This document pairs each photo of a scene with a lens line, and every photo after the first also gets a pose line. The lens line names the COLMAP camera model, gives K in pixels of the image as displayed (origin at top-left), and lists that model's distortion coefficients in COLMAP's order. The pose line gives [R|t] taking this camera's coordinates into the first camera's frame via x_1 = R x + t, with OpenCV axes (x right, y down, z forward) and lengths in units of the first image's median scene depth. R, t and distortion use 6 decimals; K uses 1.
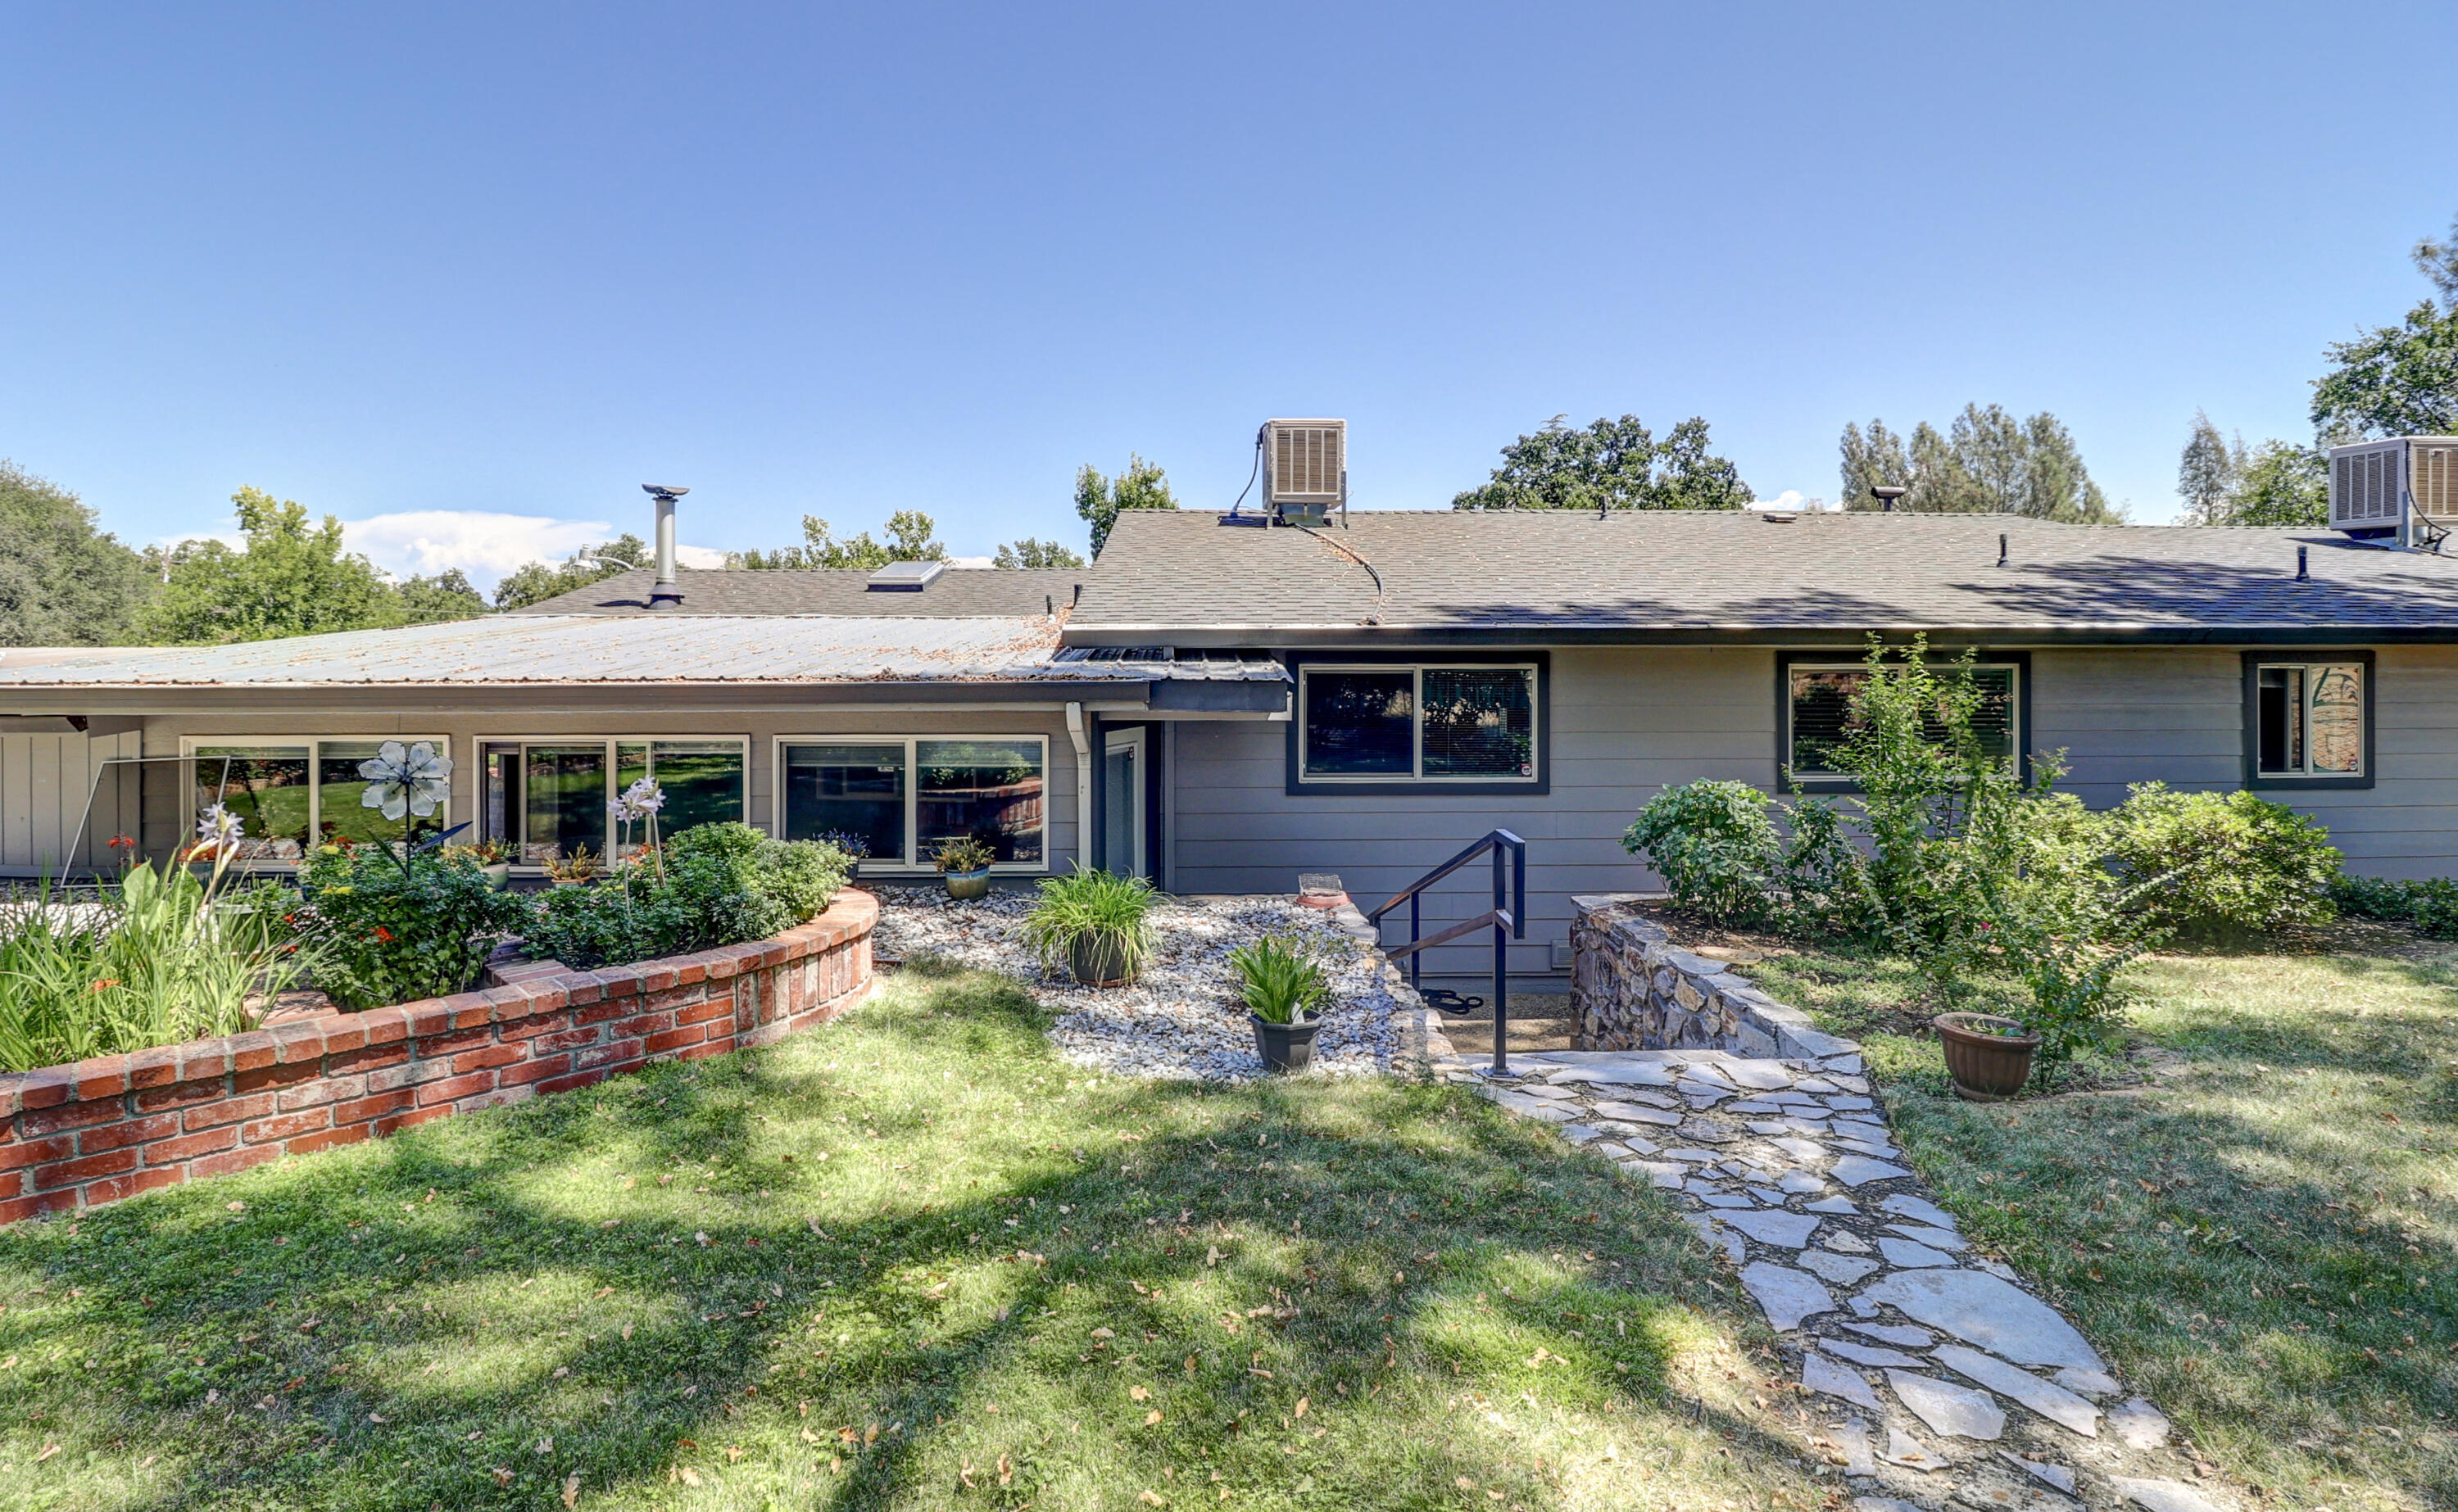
lens RADIAL K [[1088.7, 0, 1229.0], [0, 1088.7, 756.0], [0, 0, 1]] dist [-0.008114, -0.005700]
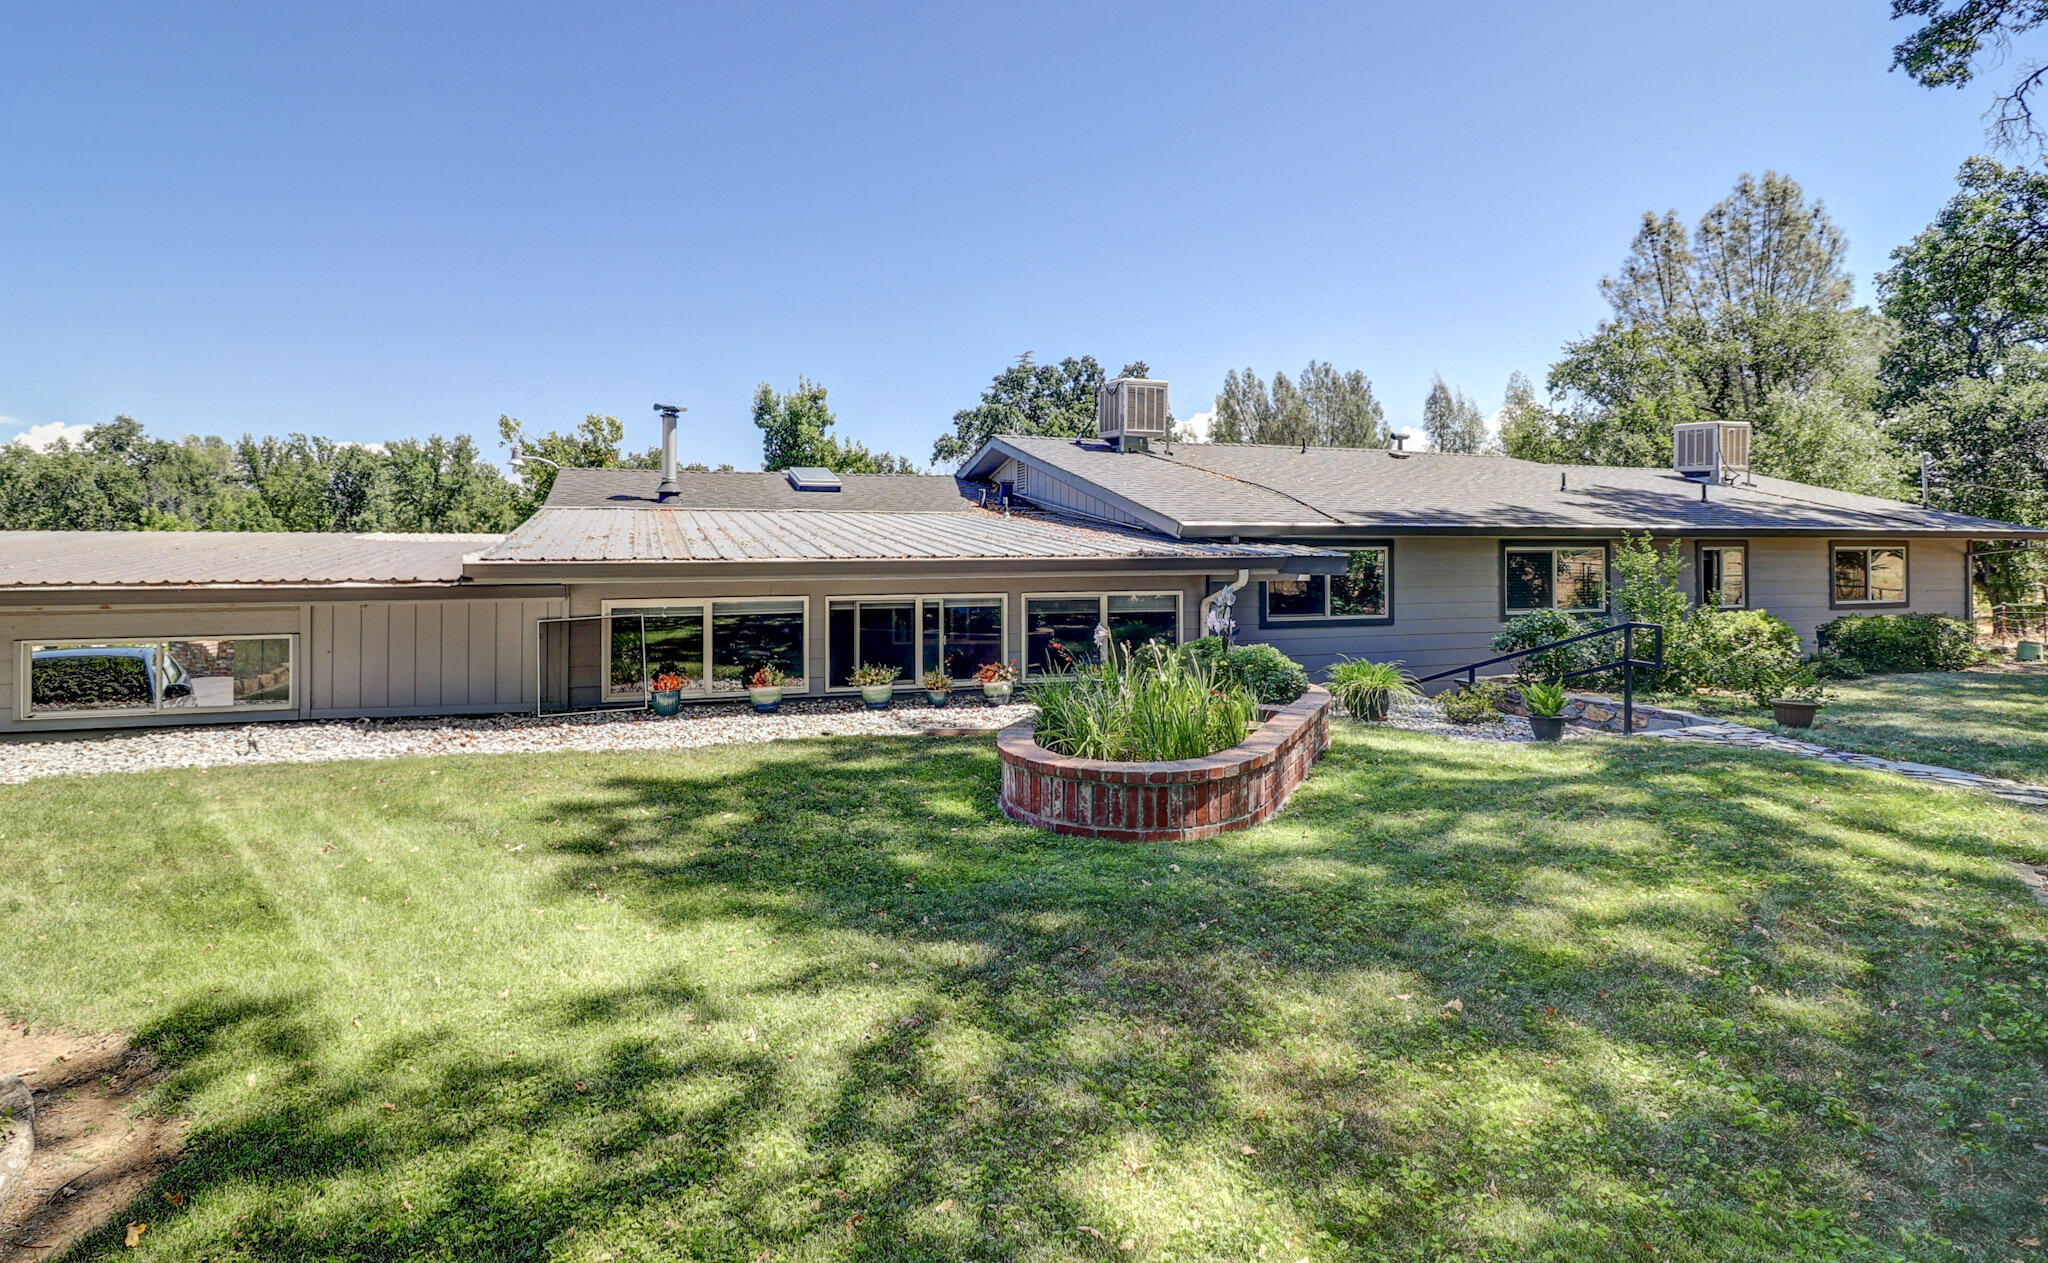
lens RADIAL K [[907.2, 0, 1024.0], [0, 907.2, 631.5], [0, 0, 1]] dist [-0.008114, -0.005700]
pose [[0.957162, -0.026301, 0.288355, -0.436654], [0.024684, 0.999653, 0.009243, 0.012281], [-0.288498, -0.001730, 0.957479, -0.114784]]
